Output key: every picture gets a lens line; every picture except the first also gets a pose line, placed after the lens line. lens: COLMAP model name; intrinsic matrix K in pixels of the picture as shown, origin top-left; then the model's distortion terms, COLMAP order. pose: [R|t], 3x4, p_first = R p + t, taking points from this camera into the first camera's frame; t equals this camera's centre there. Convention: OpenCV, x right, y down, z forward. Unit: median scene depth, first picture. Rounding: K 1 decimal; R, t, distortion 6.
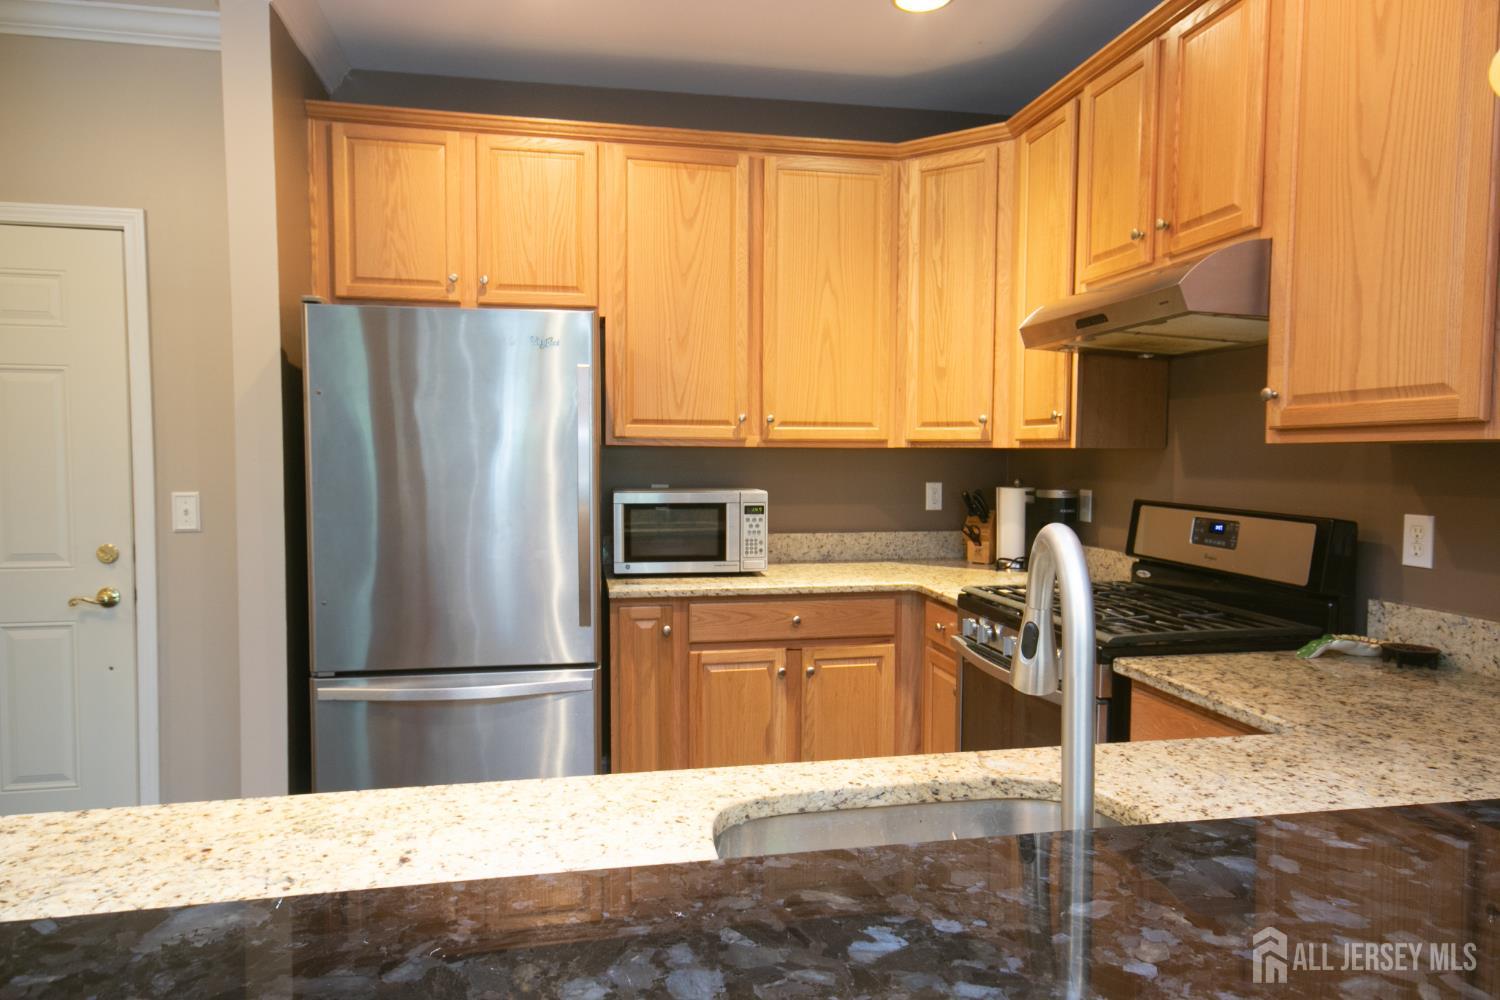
lens RADIAL K [[932.8, 0, 751.4], [0, 932.8, 495.1], [0, 0, 1]] dist [0.012820, 0.006502]
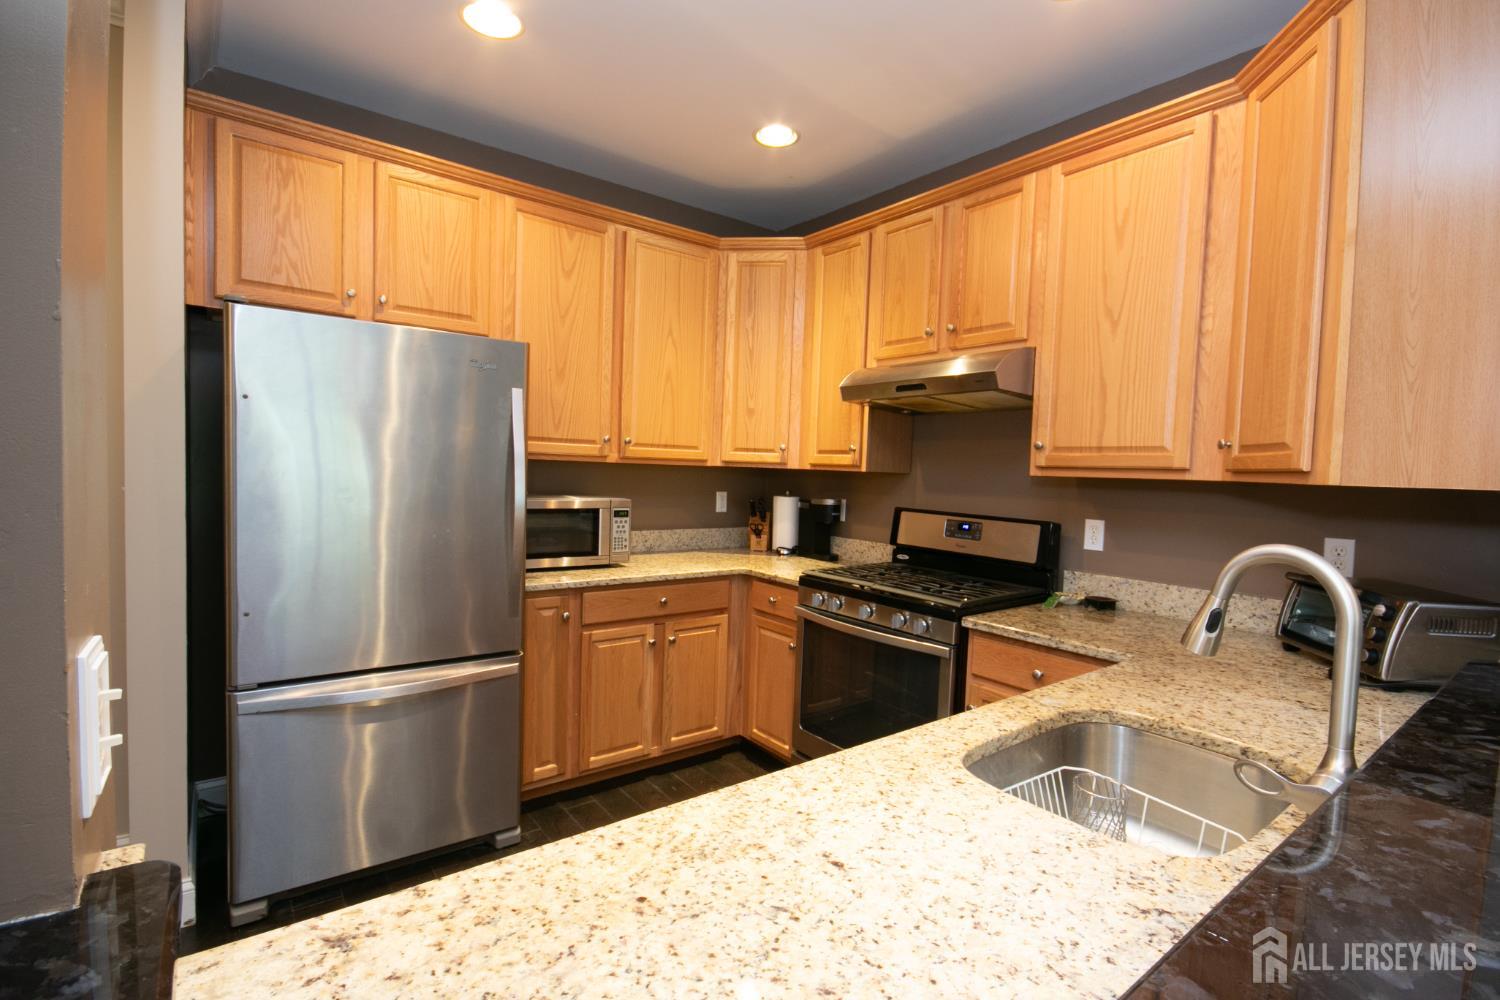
lens RADIAL K [[687.9, 0, 748.2], [0, 687.9, 499.6], [0, 0, 1]] dist [0.006813, -0.008838]
pose [[0.893895, 0.006229, 0.448233, -0.270801], [-0.010390, 0.999923, 0.006826, -0.011532], [-0.448156, -0.010759, 0.893891, 0.112455]]
